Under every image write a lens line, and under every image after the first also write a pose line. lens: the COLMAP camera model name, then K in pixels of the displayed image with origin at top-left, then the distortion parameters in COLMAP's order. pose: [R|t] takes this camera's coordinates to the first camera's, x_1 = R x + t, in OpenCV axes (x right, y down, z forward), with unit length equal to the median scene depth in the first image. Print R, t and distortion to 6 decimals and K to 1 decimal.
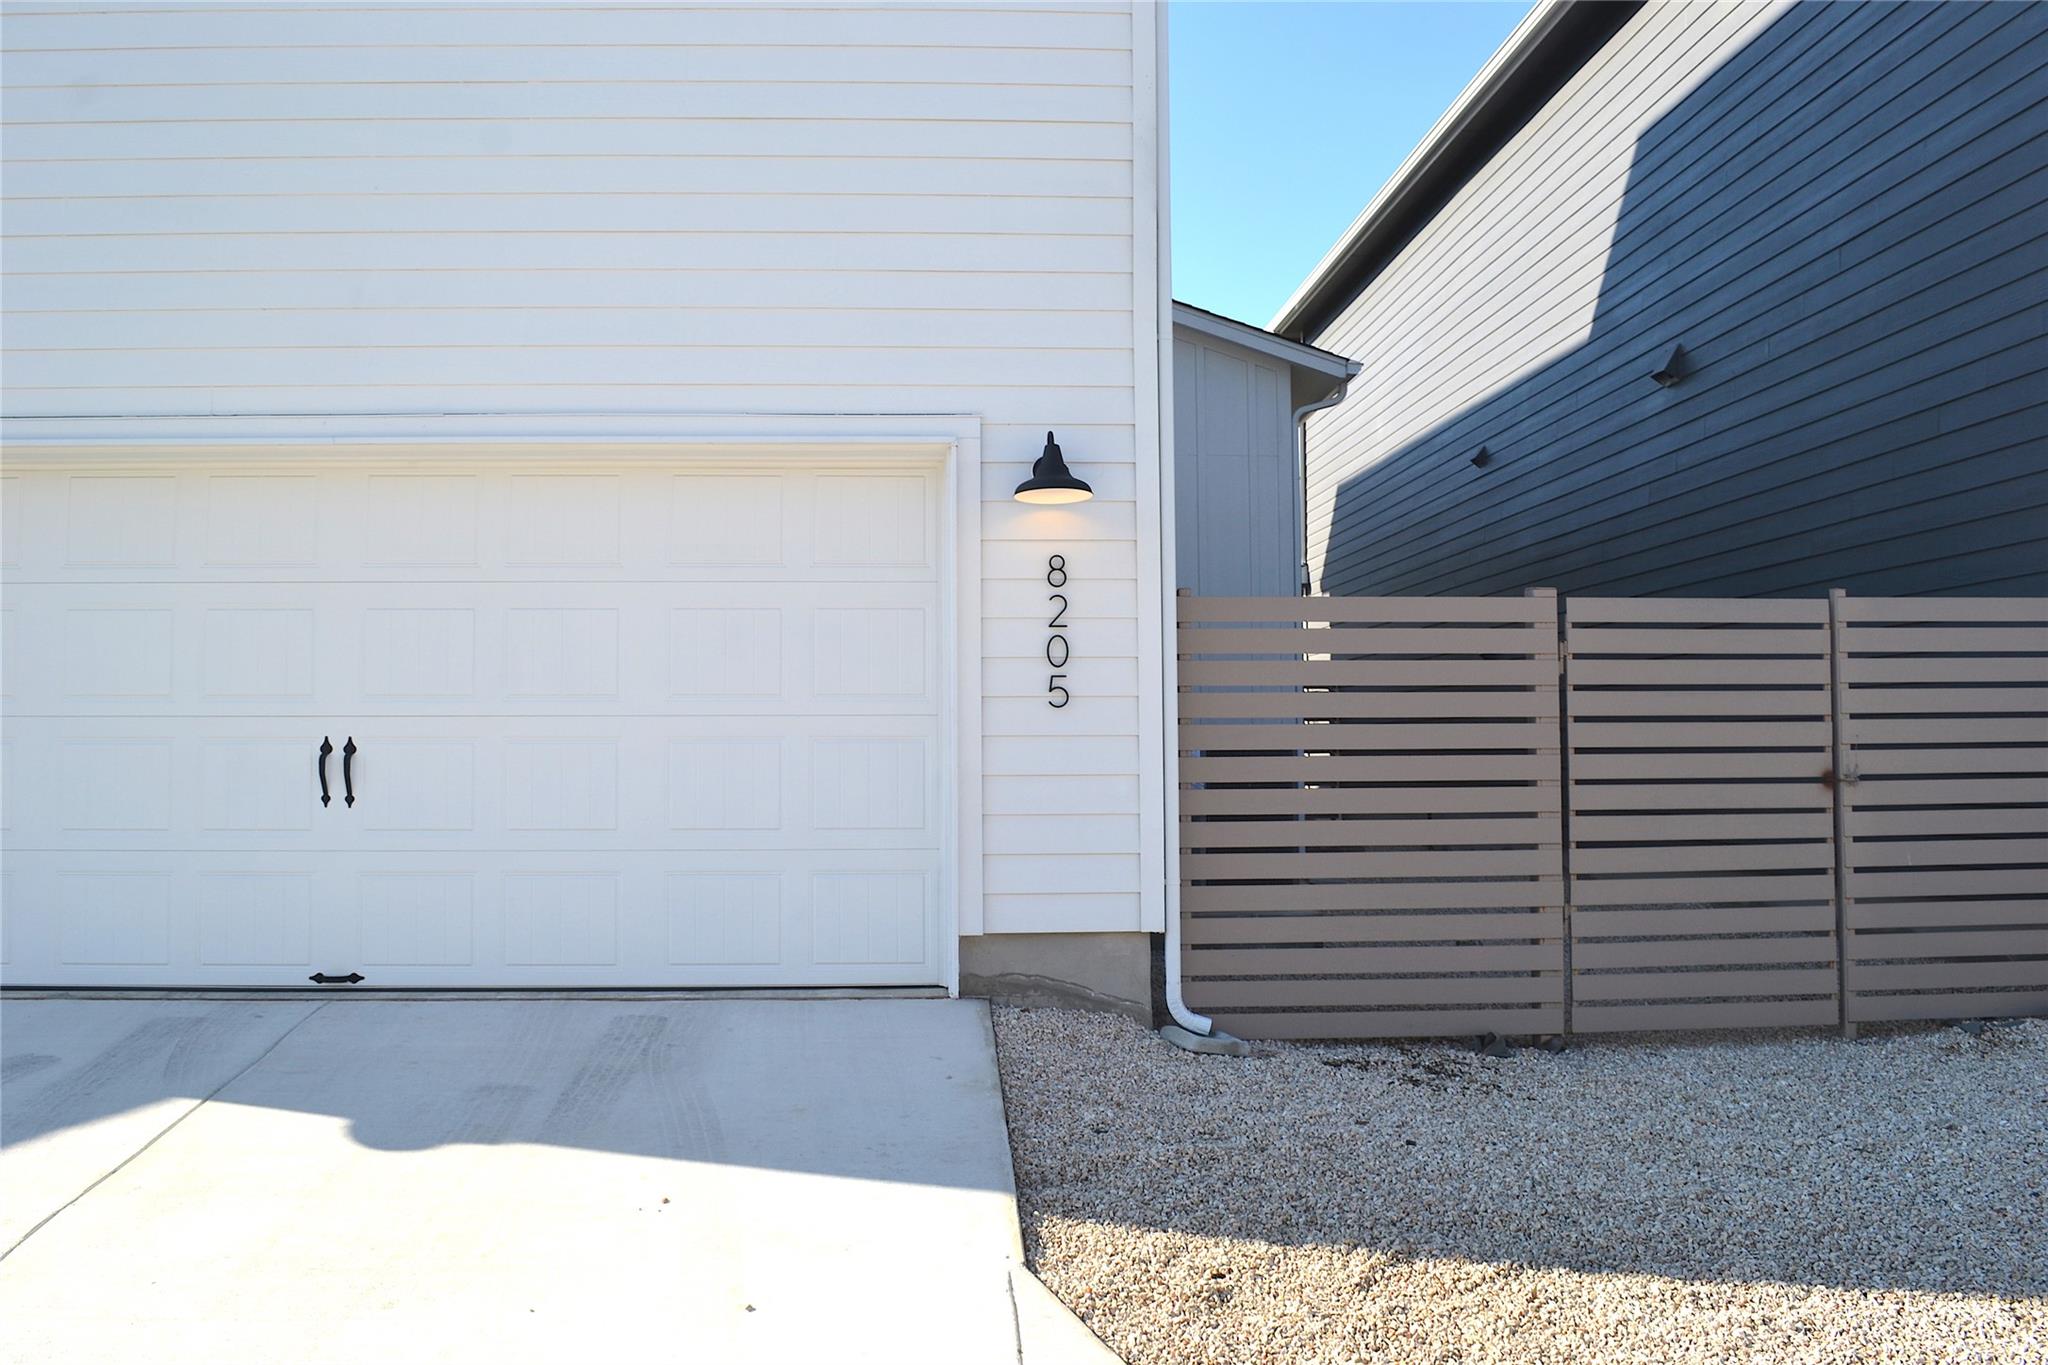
lens RADIAL K [[1652.1, 0, 1024.4], [0, 1652.1, 686.6], [0, 0, 1]] dist [-0.076938, -0.006762]
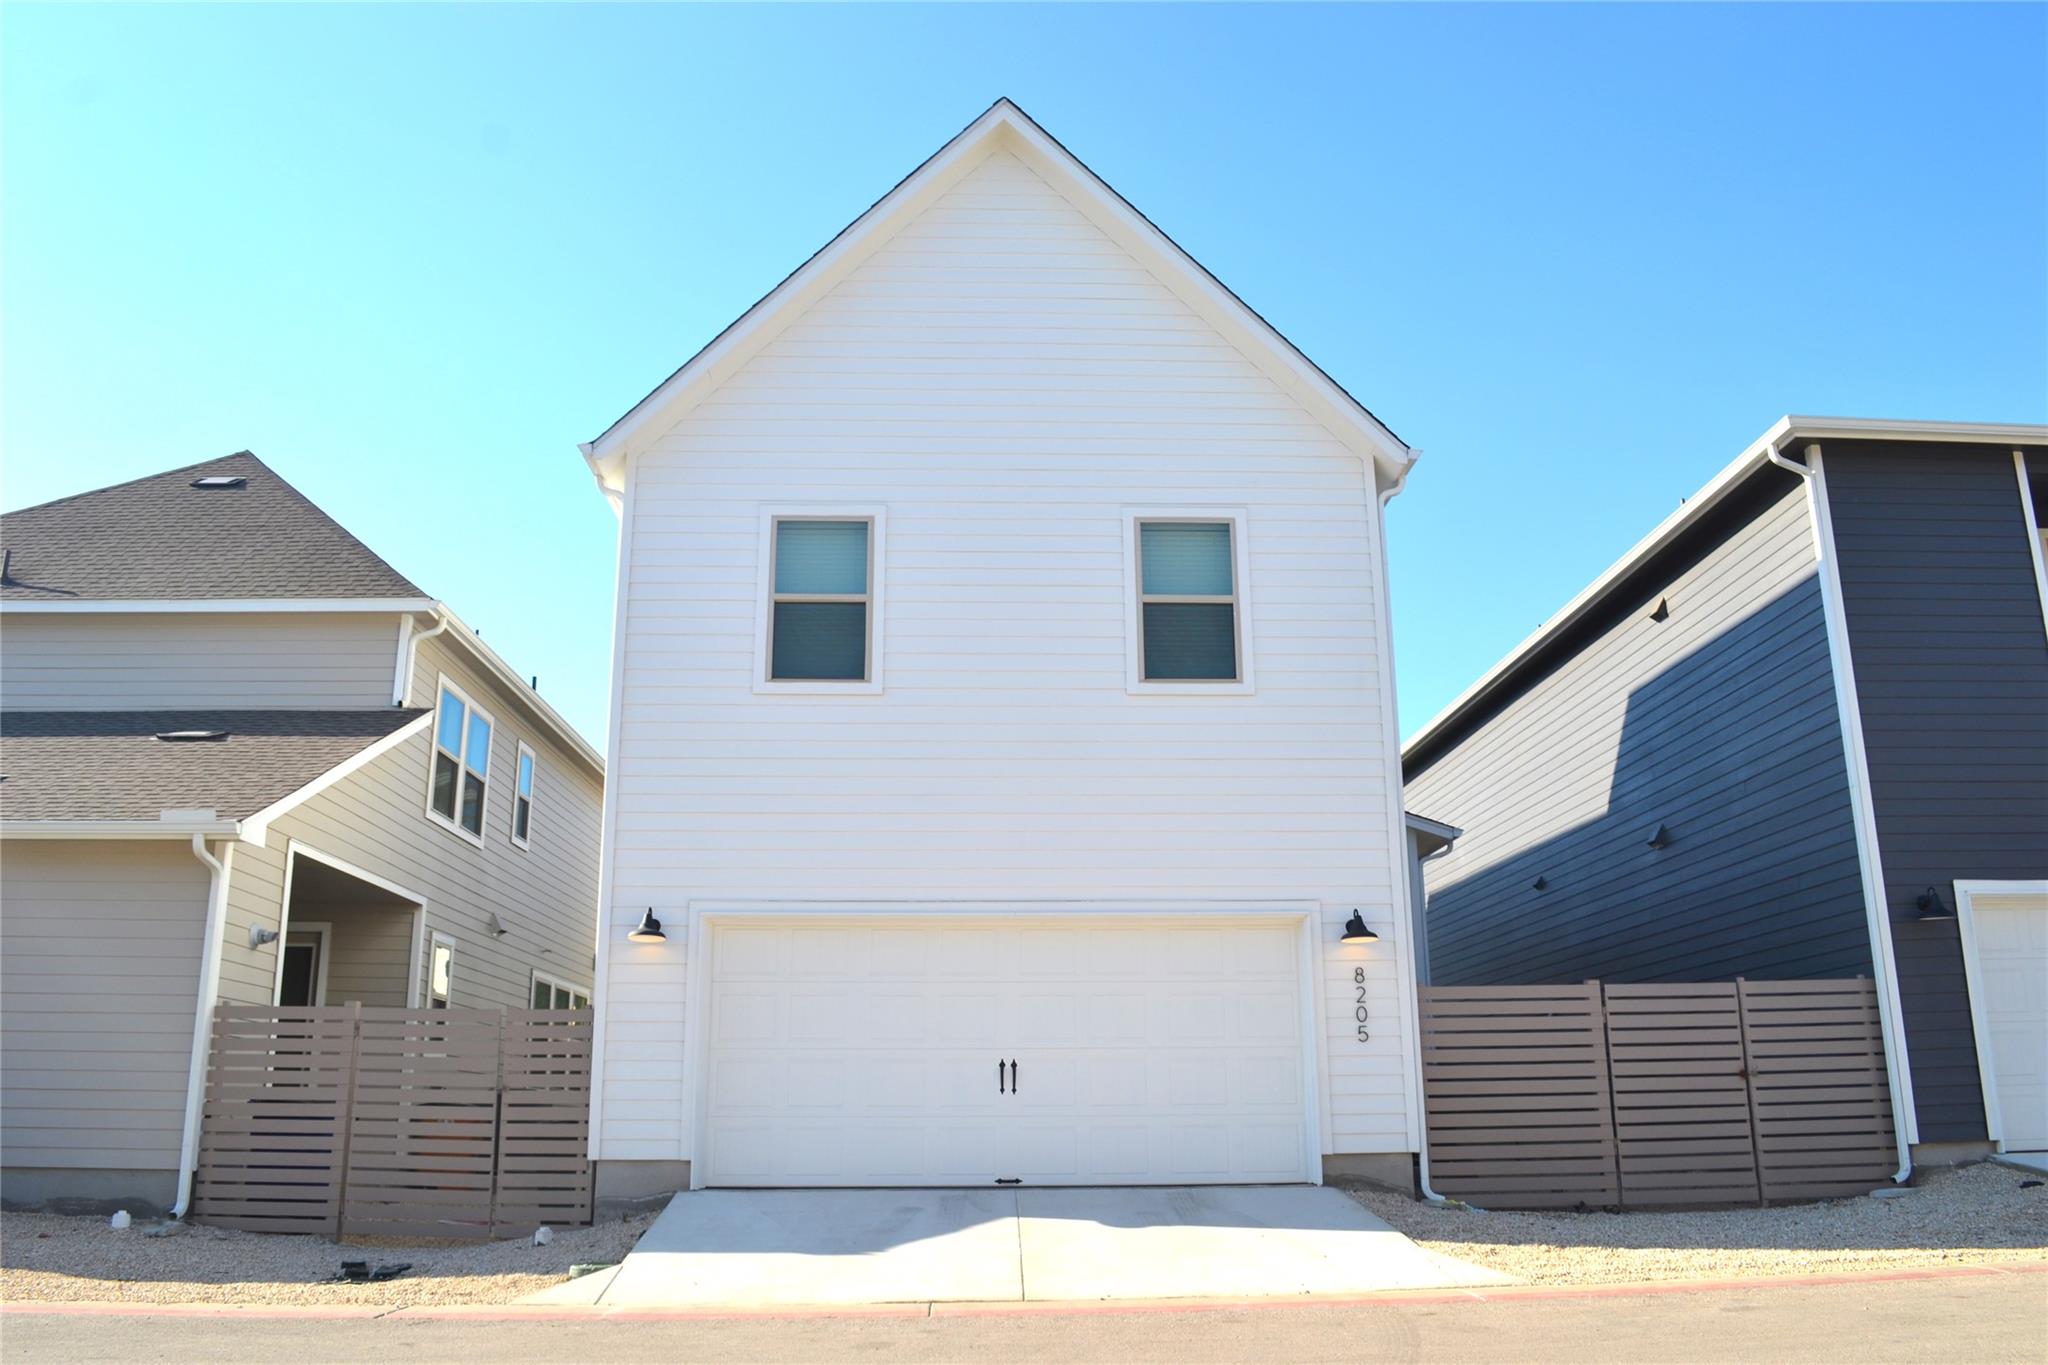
lens RADIAL K [[1652.1, 0, 1022.4], [0, 1652.1, 683.2], [0, 0, 1]] dist [-0.076938, -0.006762]
pose [[0.999837, -0.006858, -0.016677, -0.353306], [0.002911, 0.974110, -0.226056, 0.036774], [0.017795, 0.225971, 0.973972, -1.064313]]
